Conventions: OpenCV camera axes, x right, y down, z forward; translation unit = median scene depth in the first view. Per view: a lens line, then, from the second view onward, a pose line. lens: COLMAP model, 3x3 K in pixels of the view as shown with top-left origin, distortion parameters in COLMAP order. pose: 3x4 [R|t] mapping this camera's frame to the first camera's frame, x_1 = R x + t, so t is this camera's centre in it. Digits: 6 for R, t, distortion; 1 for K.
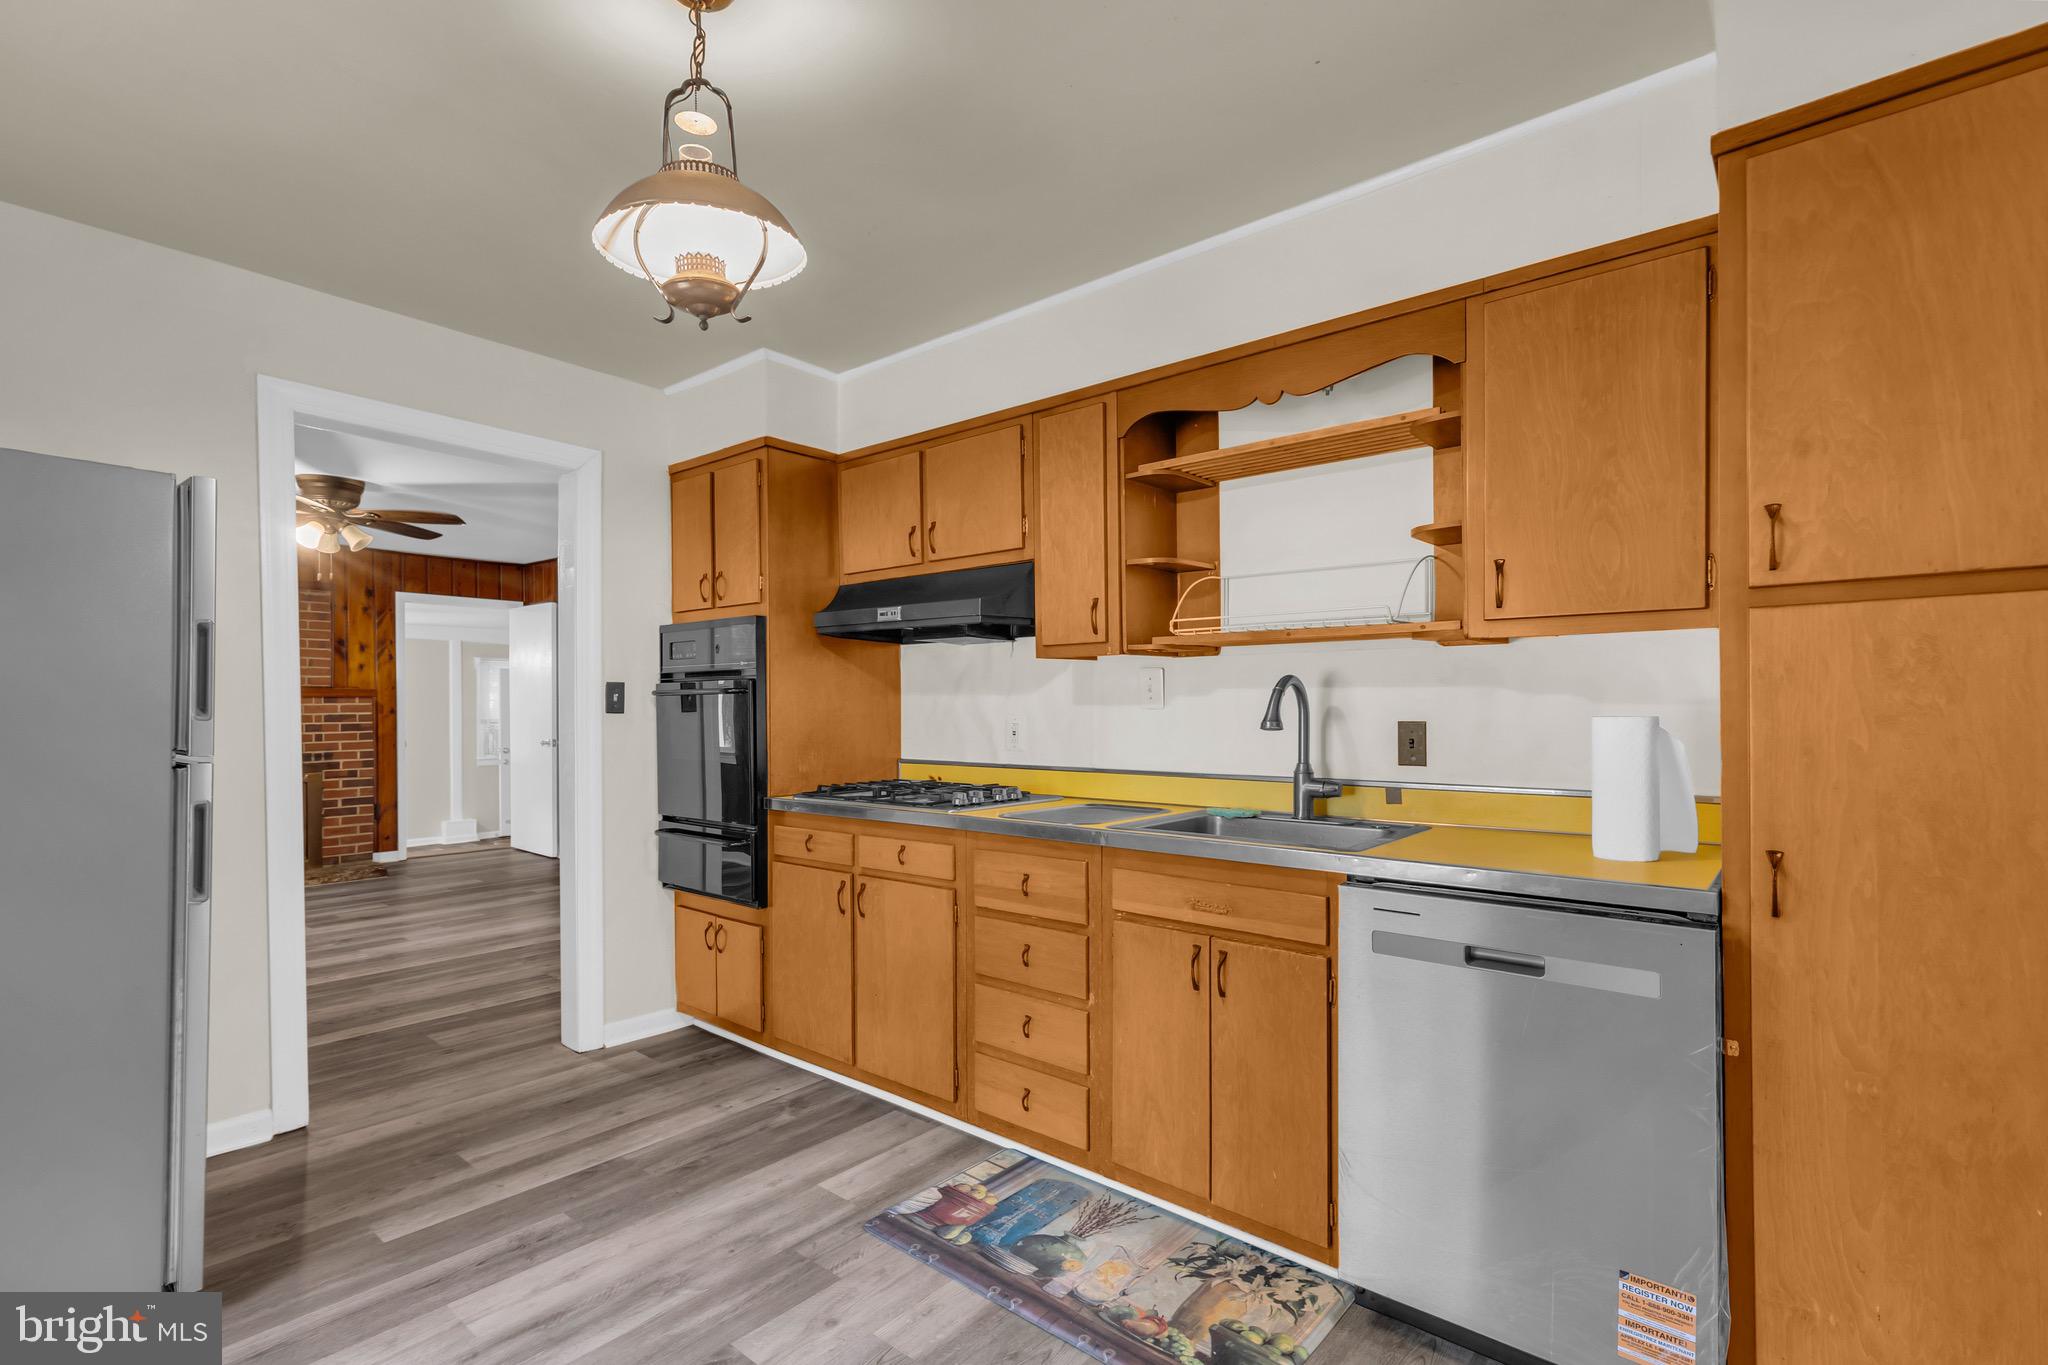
lens RADIAL K [[920.7, 0, 1019.5], [0, 920.7, 704.0], [0, 0, 1]] dist [0.007063, -0.000911]
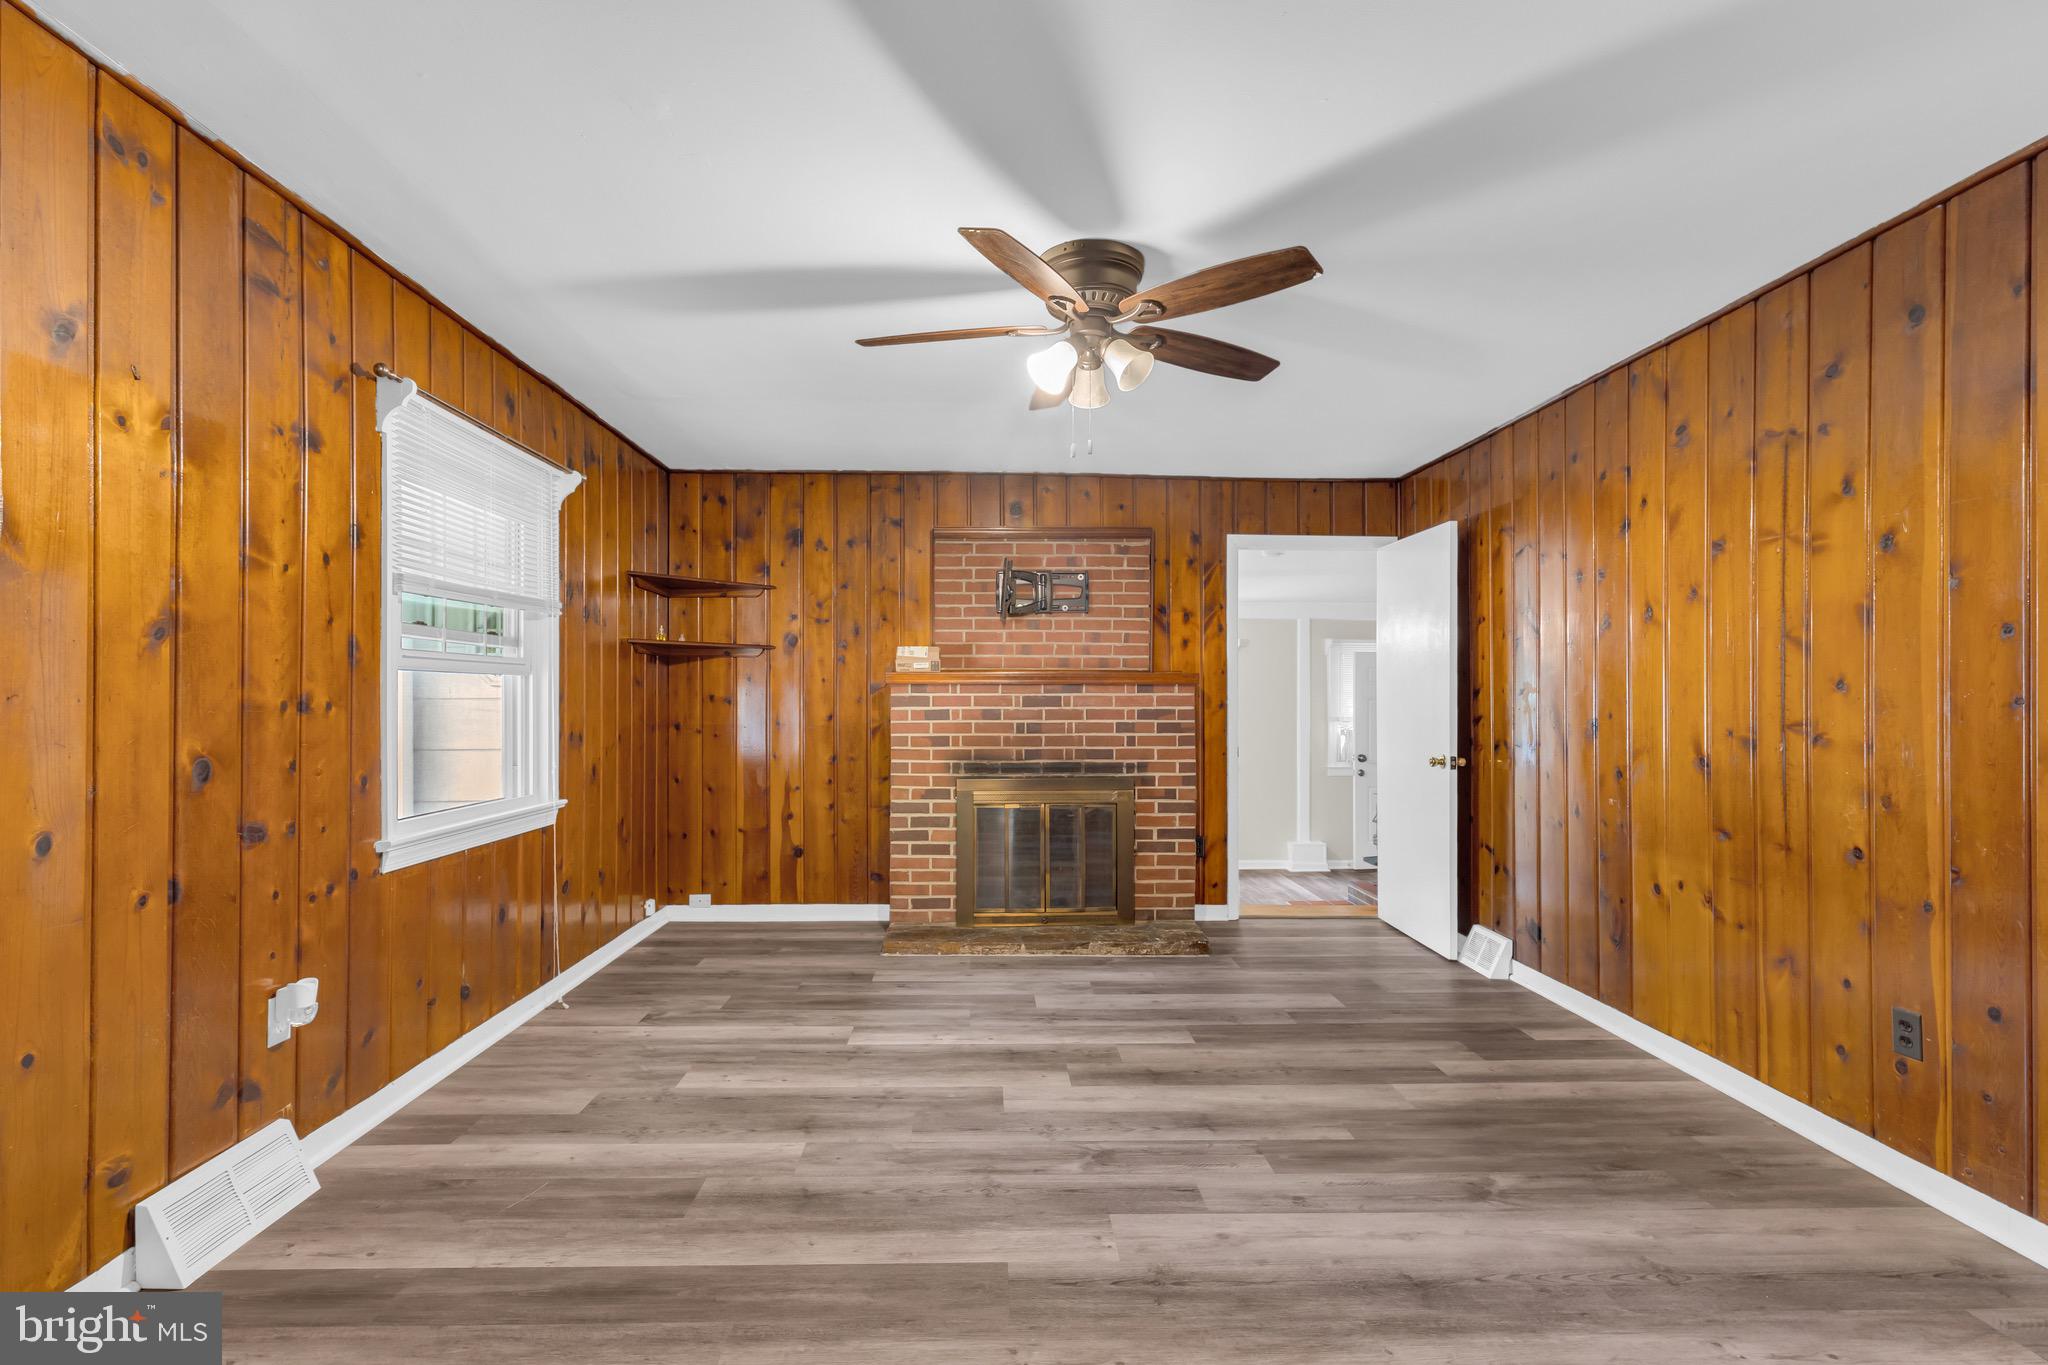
lens RADIAL K [[920.7, 0, 1026.6], [0, 920.7, 691.6], [0, 0, 1]] dist [0.007063, -0.000911]
pose [[0.665937, 0.000568, -0.746008, -0.271817], [-0.007296, 0.999957, -0.005751, 0.002827], [0.745973, 0.009272, 0.665912, 0.450028]]
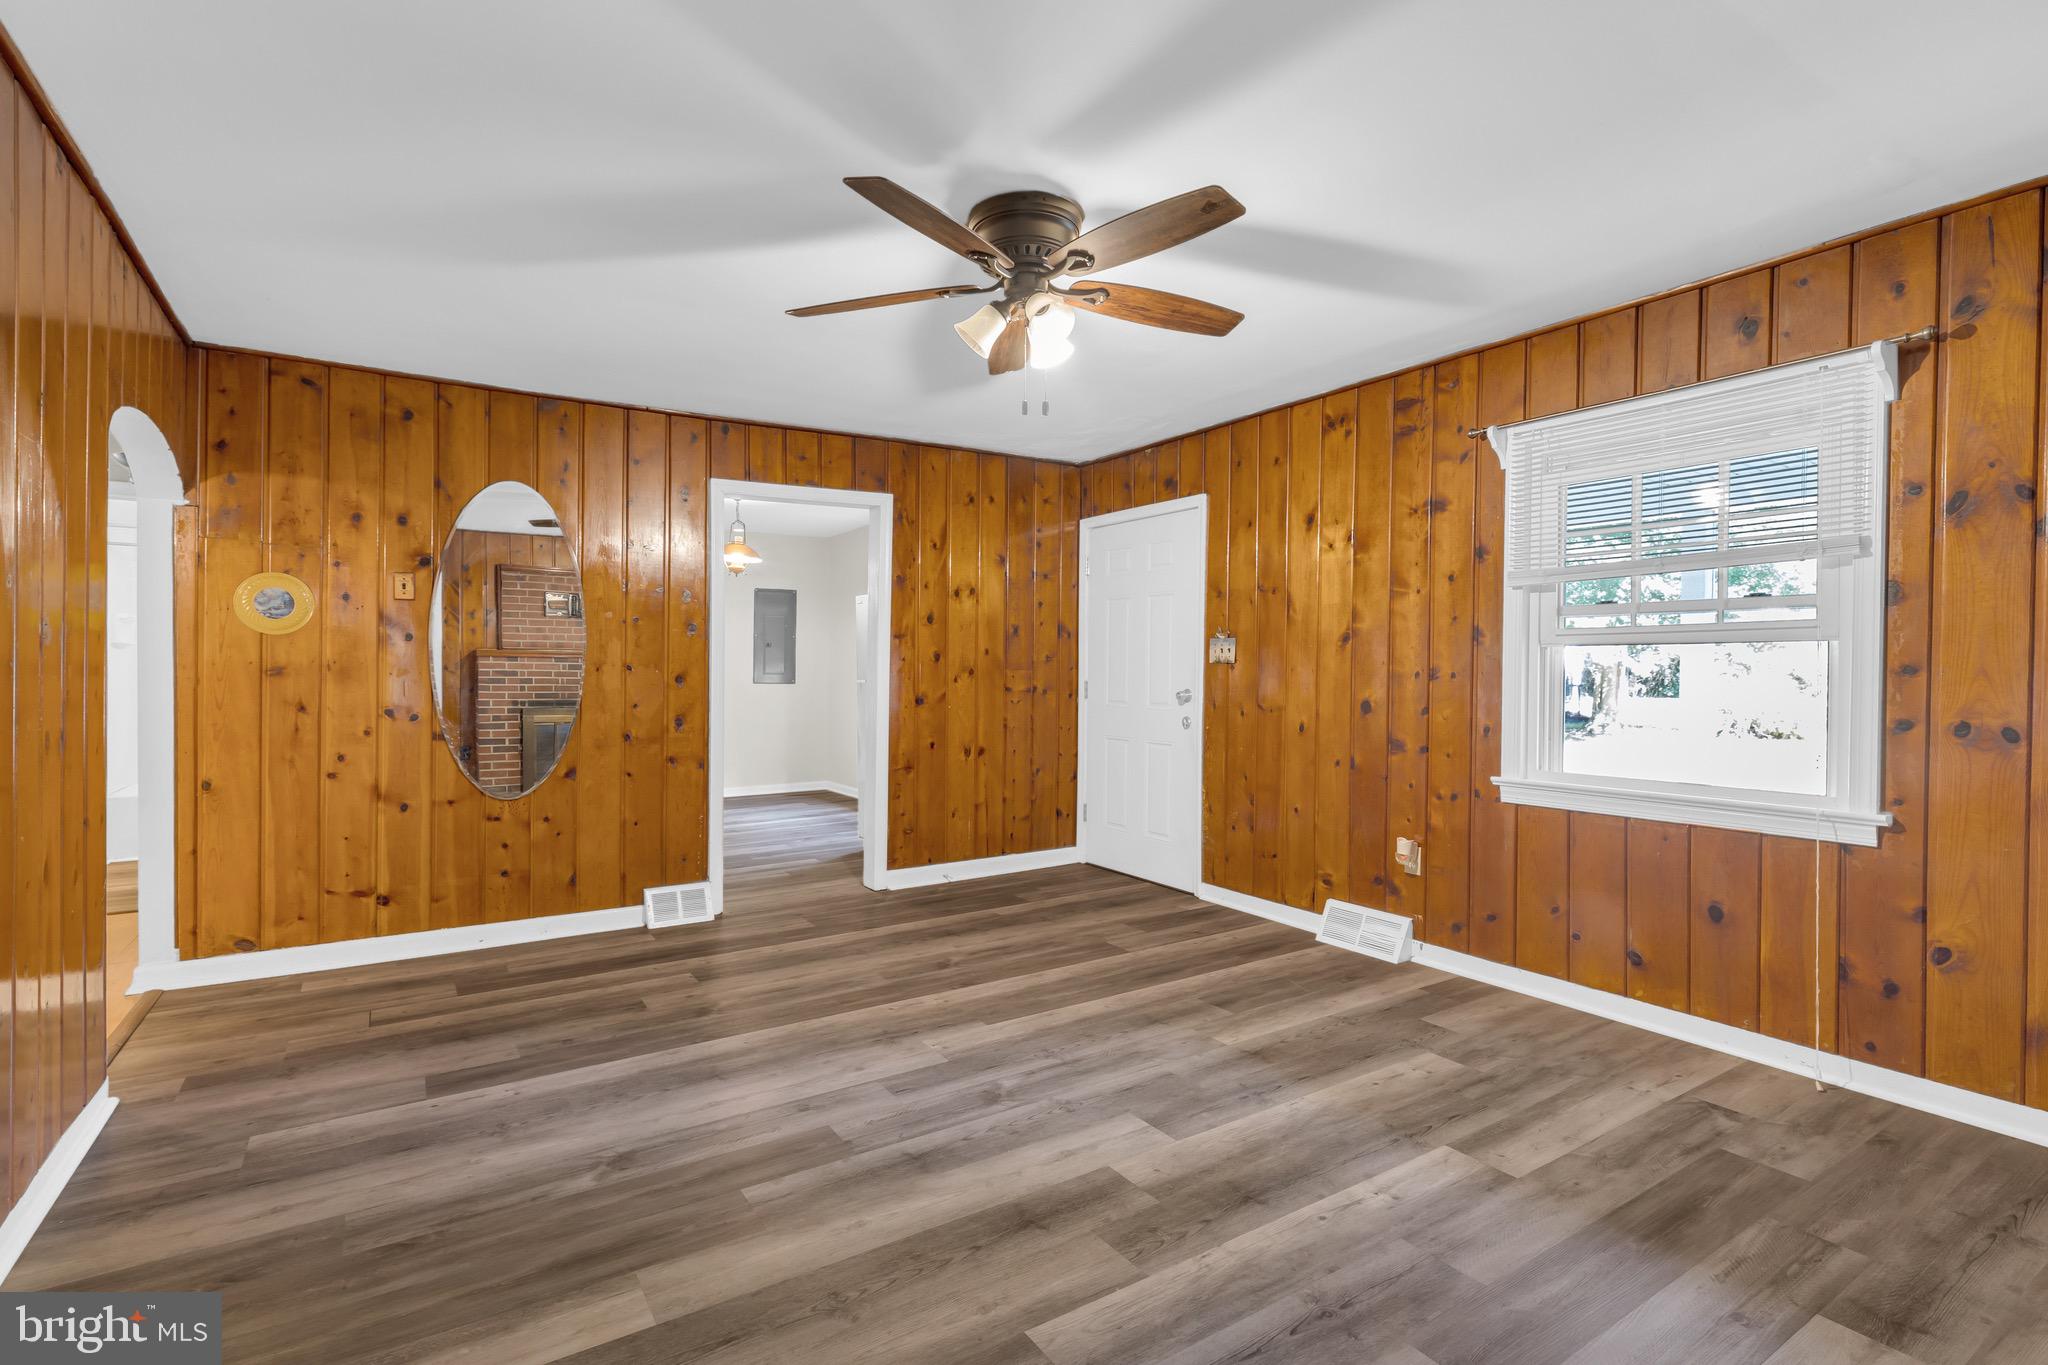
lens RADIAL K [[973.0, 0, 995.4], [0, 973.0, 677.6], [0, 0, 1]] dist [0.003835, -0.000026]
pose [[-0.946255, -0.002653, 0.323410, -0.642368], [-0.000078, 0.999968, 0.007973, 0.011985], [-0.323420, 0.007519, -0.946226, 1.071233]]
